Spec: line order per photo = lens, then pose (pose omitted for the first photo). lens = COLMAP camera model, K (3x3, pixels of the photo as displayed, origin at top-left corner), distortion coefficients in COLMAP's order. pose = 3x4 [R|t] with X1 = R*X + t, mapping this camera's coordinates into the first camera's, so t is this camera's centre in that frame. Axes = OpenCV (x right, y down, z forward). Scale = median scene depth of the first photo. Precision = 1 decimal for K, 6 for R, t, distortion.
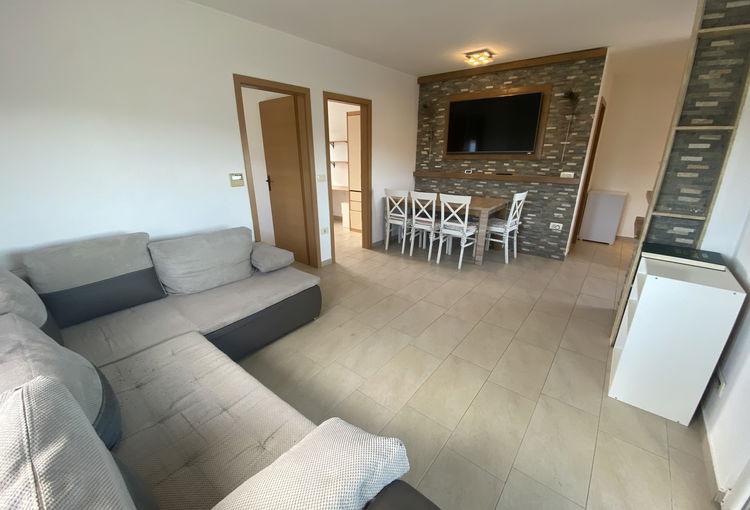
lens RADIAL K [[302.8, 0, 372.7], [0, 302.8, 259.1], [0, 0, 1]] dist [0.032092, -0.026383]
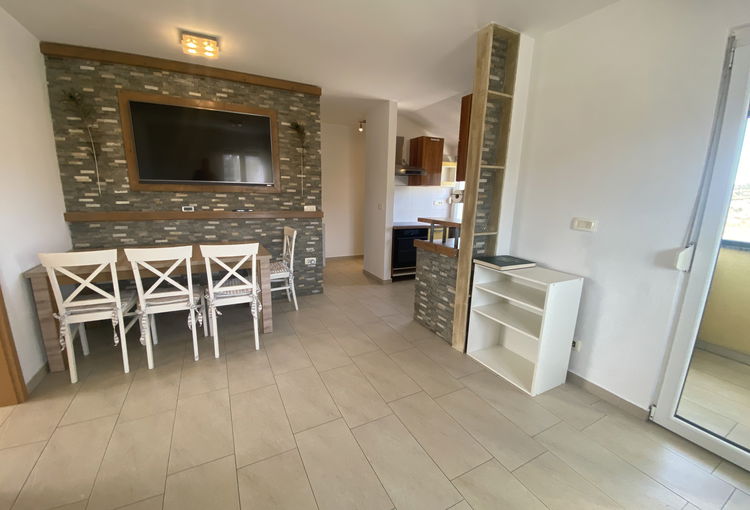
lens RADIAL K [[302.8, 0, 372.7], [0, 302.8, 259.1], [0, 0, 1]] dist [0.032092, -0.026383]
pose [[0.407071, -0.187495, 0.893946, -0.167586], [0.283481, 0.956310, 0.071488, -0.128484], [-0.868292, 0.224316, 0.442437, 0.419439]]
